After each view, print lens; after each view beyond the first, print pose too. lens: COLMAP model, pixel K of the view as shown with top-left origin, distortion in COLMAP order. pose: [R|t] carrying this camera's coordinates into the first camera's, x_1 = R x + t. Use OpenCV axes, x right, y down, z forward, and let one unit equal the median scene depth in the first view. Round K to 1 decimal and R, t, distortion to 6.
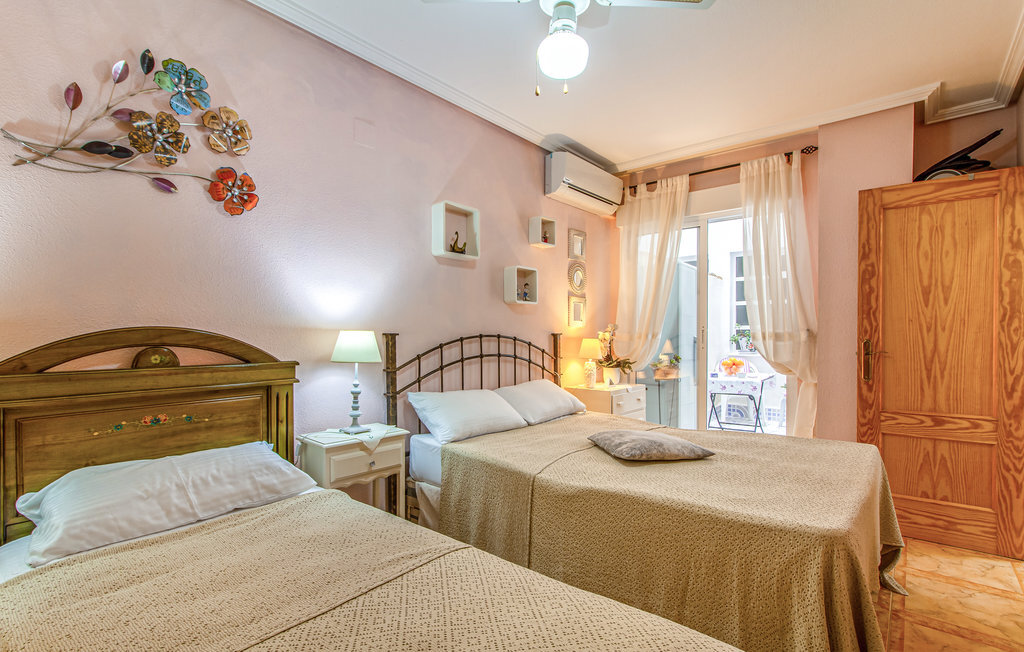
lens RADIAL K [[494.7, 0, 511.1], [0, 494.7, 347.2], [0, 0, 1]] dist [0.001379, 0.000231]
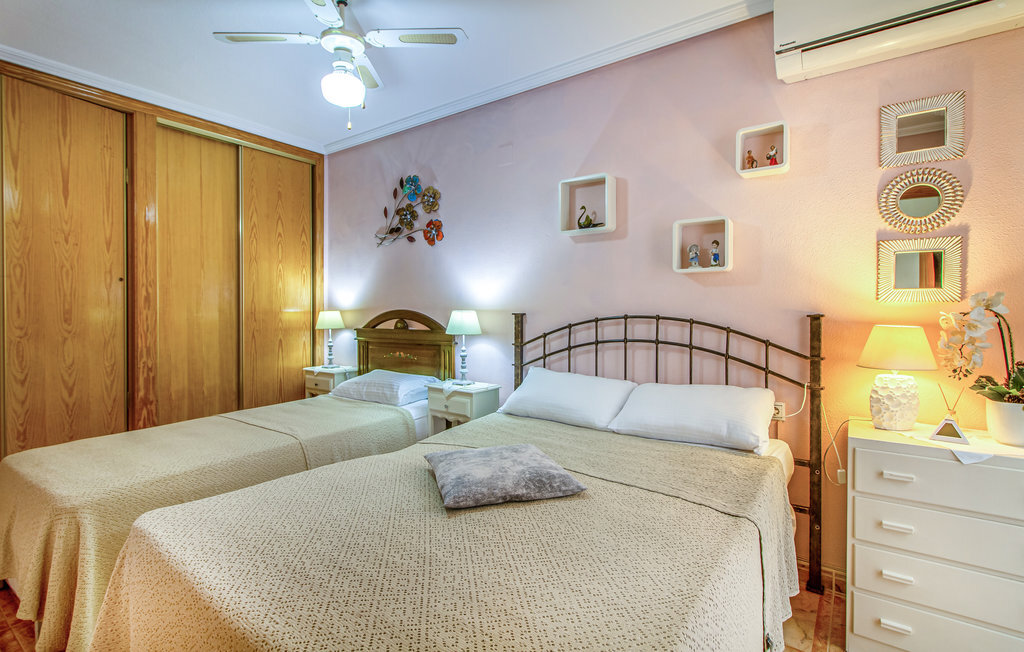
lens RADIAL K [[477.1, 0, 515.1], [0, 477.1, 310.0], [0, 0, 1]] dist [0.002012, 0.000423]
pose [[0.070621, 0.009814, -0.997455, 0.846365], [-0.022397, 0.999715, 0.008251, -0.042222], [0.997252, 0.021757, 0.070820, 0.860697]]
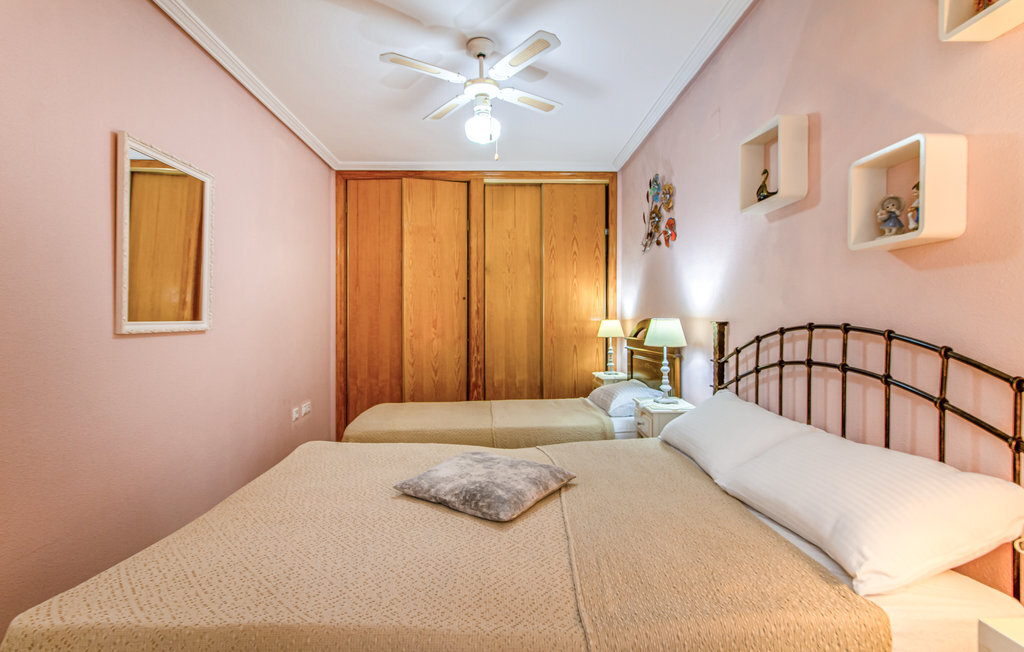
lens RADIAL K [[488.0, 0, 517.0], [0, 488.0, 321.2], [0, 0, 1]] dist [0.000058, 0.000165]
pose [[-0.752213, 0.011429, -0.658821, 0.617633], [-0.004253, 0.999745, 0.022199, -0.044944], [0.658906, 0.019500, -0.751973, 1.362846]]
